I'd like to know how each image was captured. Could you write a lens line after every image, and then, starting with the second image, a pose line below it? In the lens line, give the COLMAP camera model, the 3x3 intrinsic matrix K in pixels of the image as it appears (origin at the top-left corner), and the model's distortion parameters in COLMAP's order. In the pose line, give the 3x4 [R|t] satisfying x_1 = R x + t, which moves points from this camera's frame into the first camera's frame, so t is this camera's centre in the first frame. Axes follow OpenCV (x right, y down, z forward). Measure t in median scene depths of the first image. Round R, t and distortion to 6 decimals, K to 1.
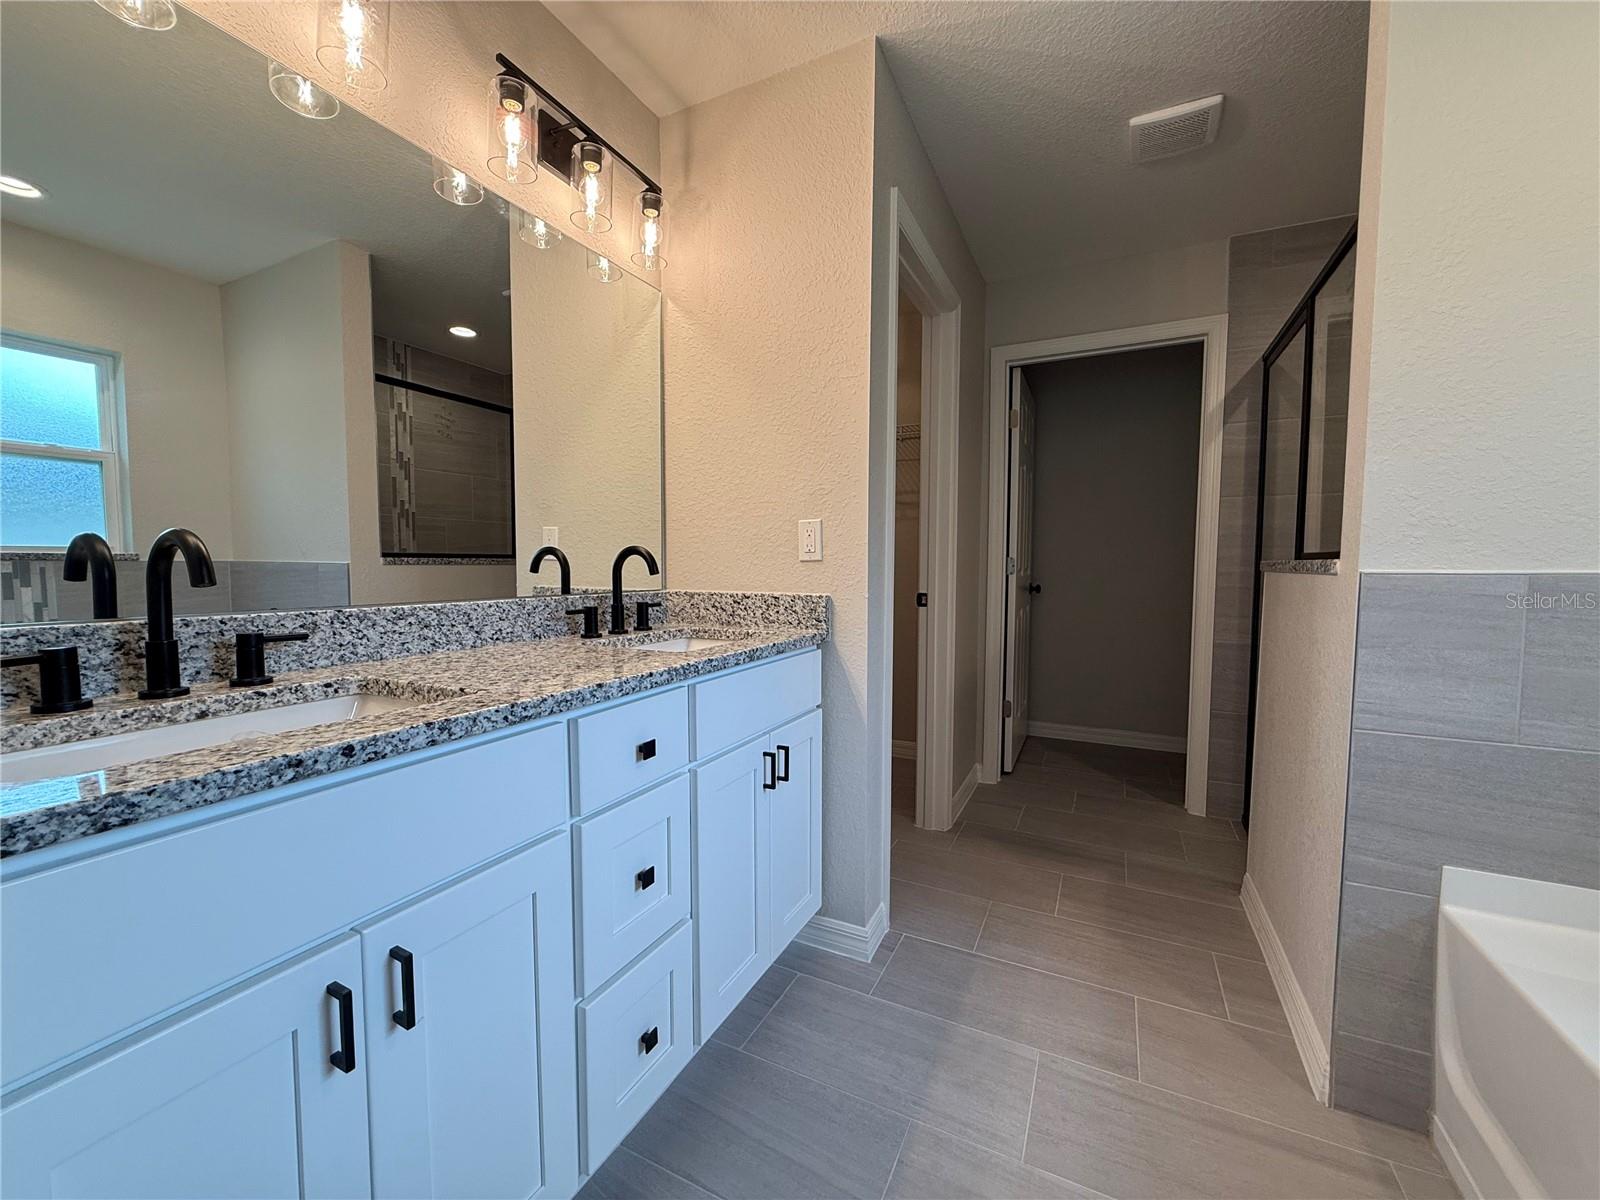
lens RADIAL K [[636.9, 0, 795.3], [0, 636.9, 602.8], [0, 0, 1]] dist [0.002218, -0.000655]
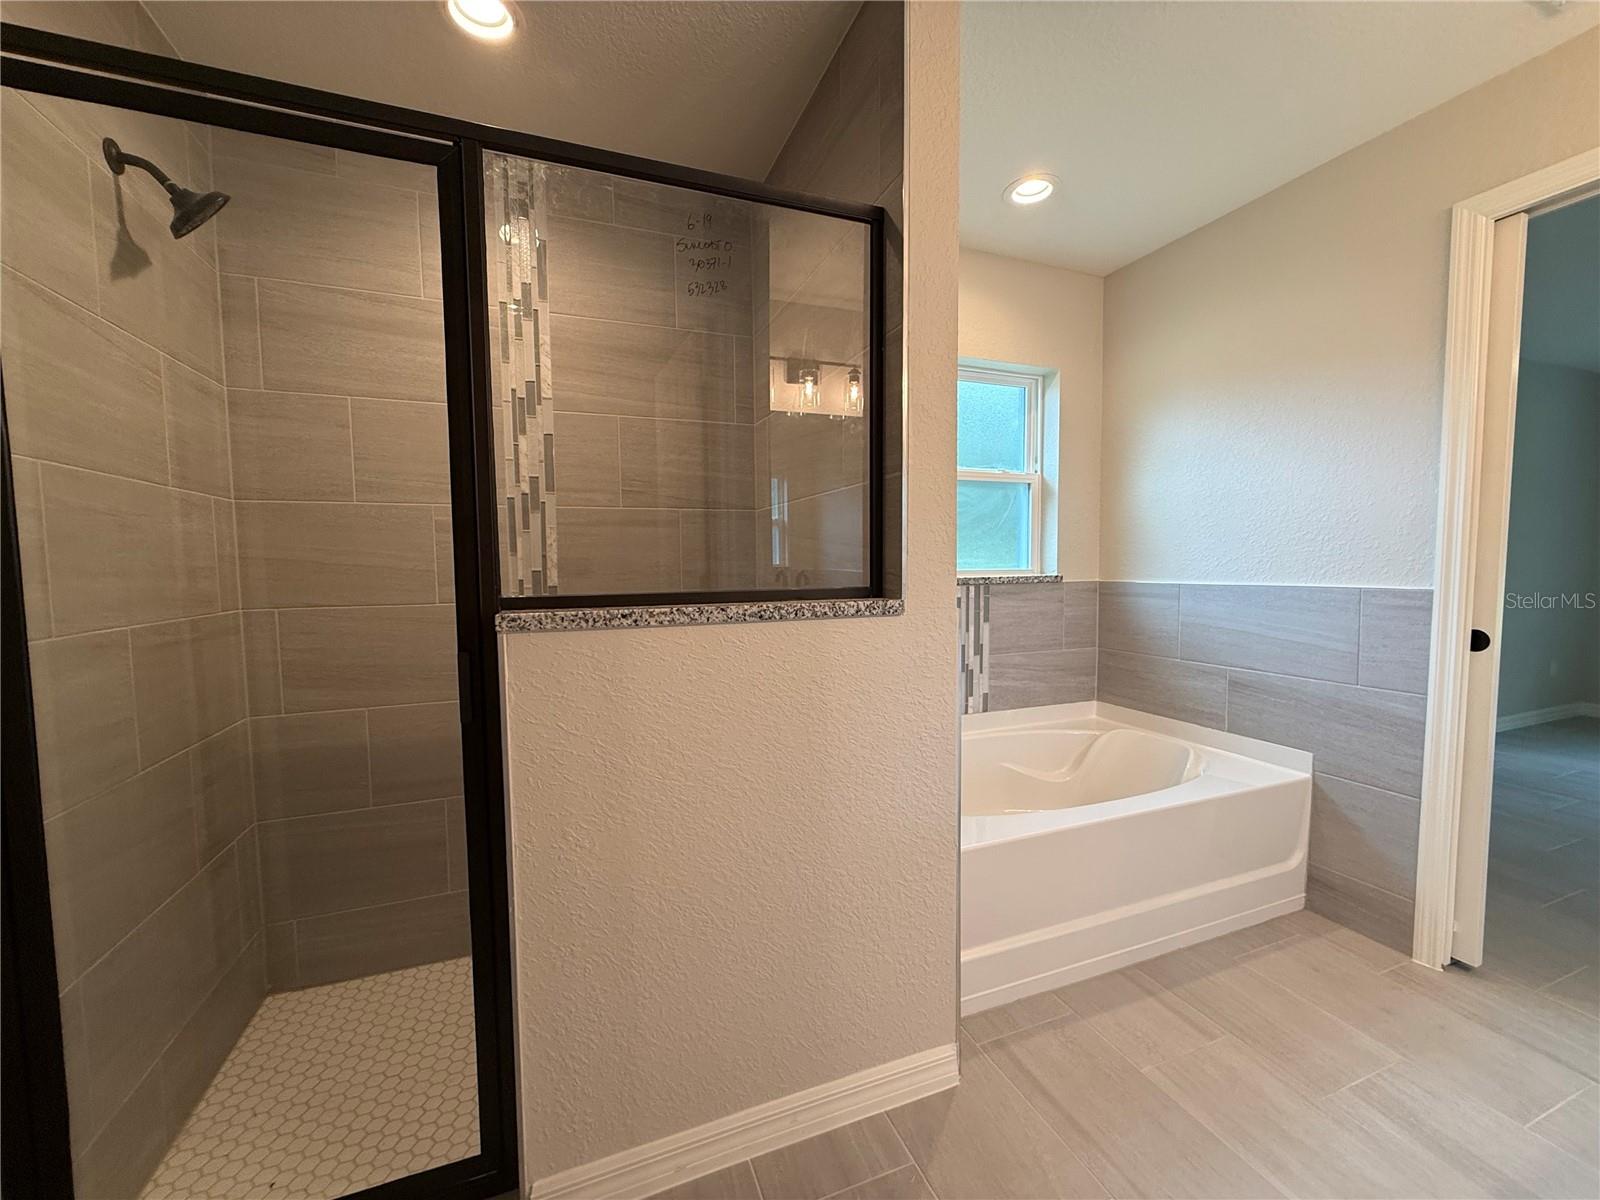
lens RADIAL K [[636.9, 0, 798.3], [0, 636.9, 603.9], [0, 0, 1]] dist [0.002218, -0.000655]
pose [[-0.740420, -0.036364, 0.671160, 0.239353], [0.053489, 0.992181, 0.112766, -0.144002], [-0.670013, 0.119394, -0.732686, 1.453131]]
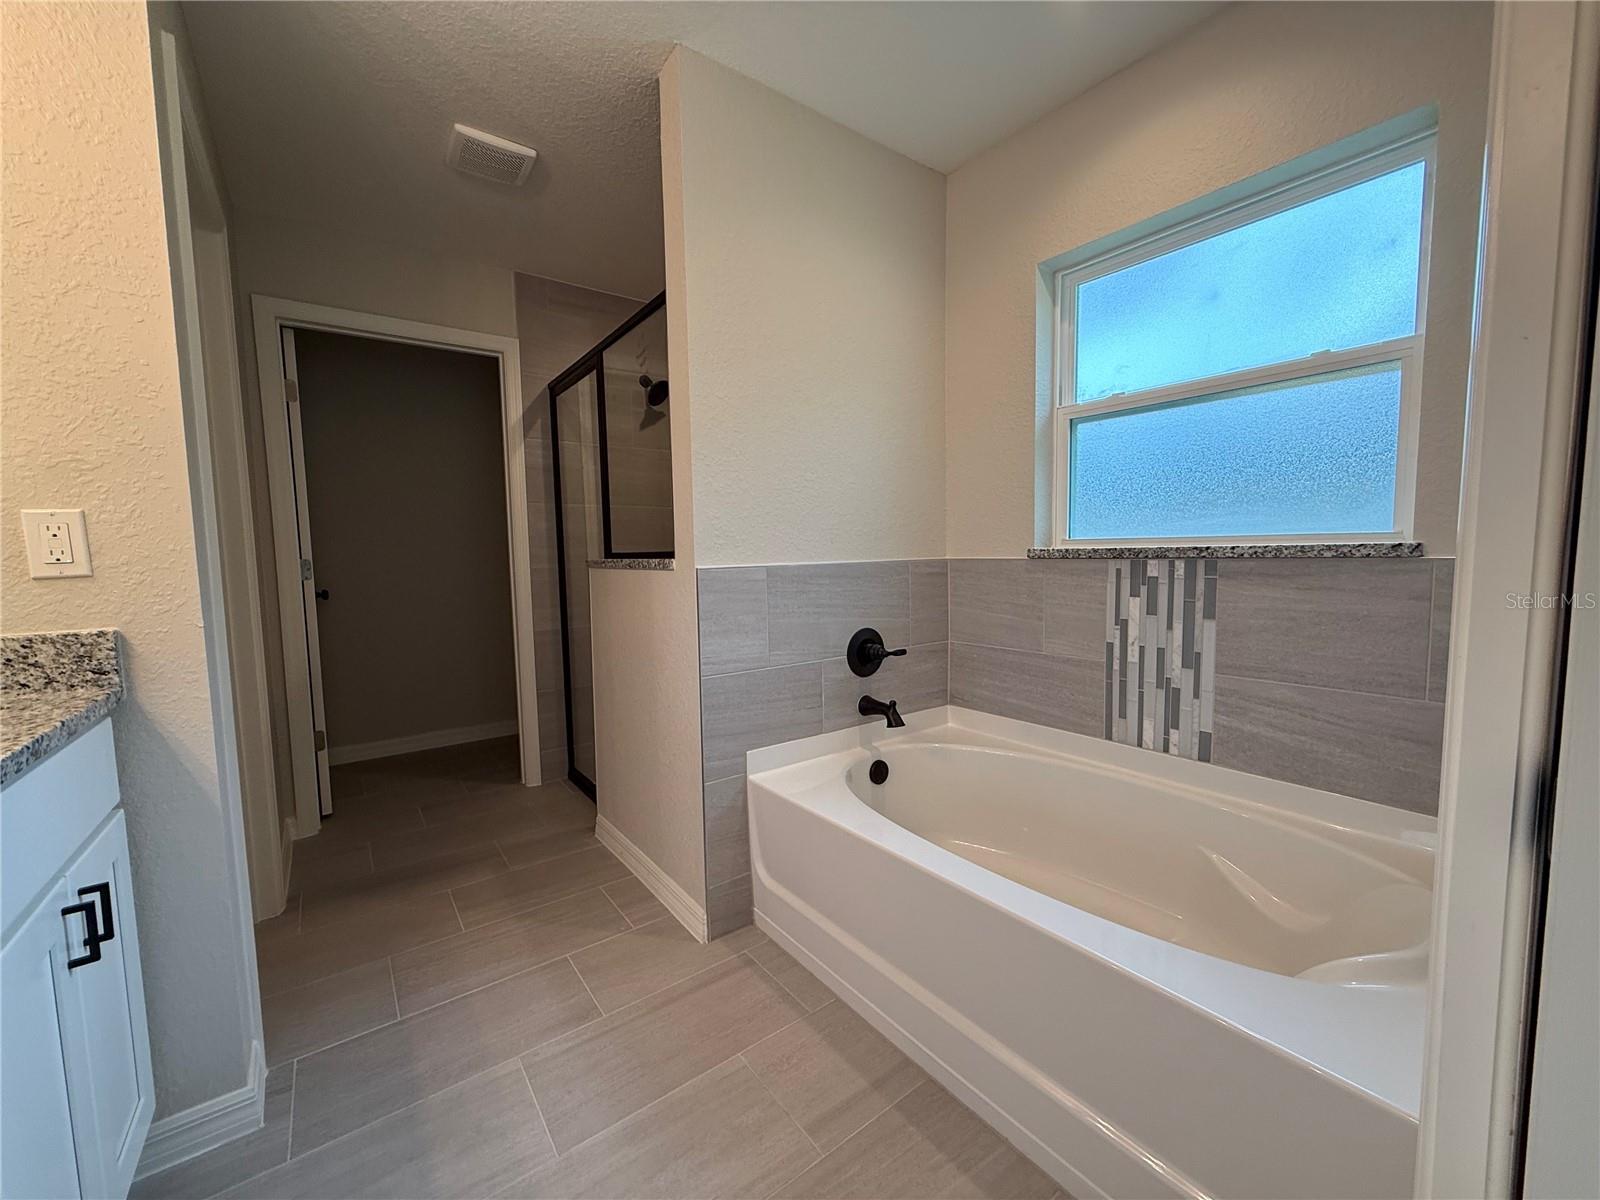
lens RADIAL K [[636.9, 0, 794.4], [0, 636.9, 602.8], [0, 0, 1]] dist [0.002218, -0.000655]
pose [[0.454221, -0.083329, 0.886983, -0.209151], [0.075083, 0.995654, 0.055089, -0.023747], [-0.887719, 0.041575, 0.458504, 0.108182]]
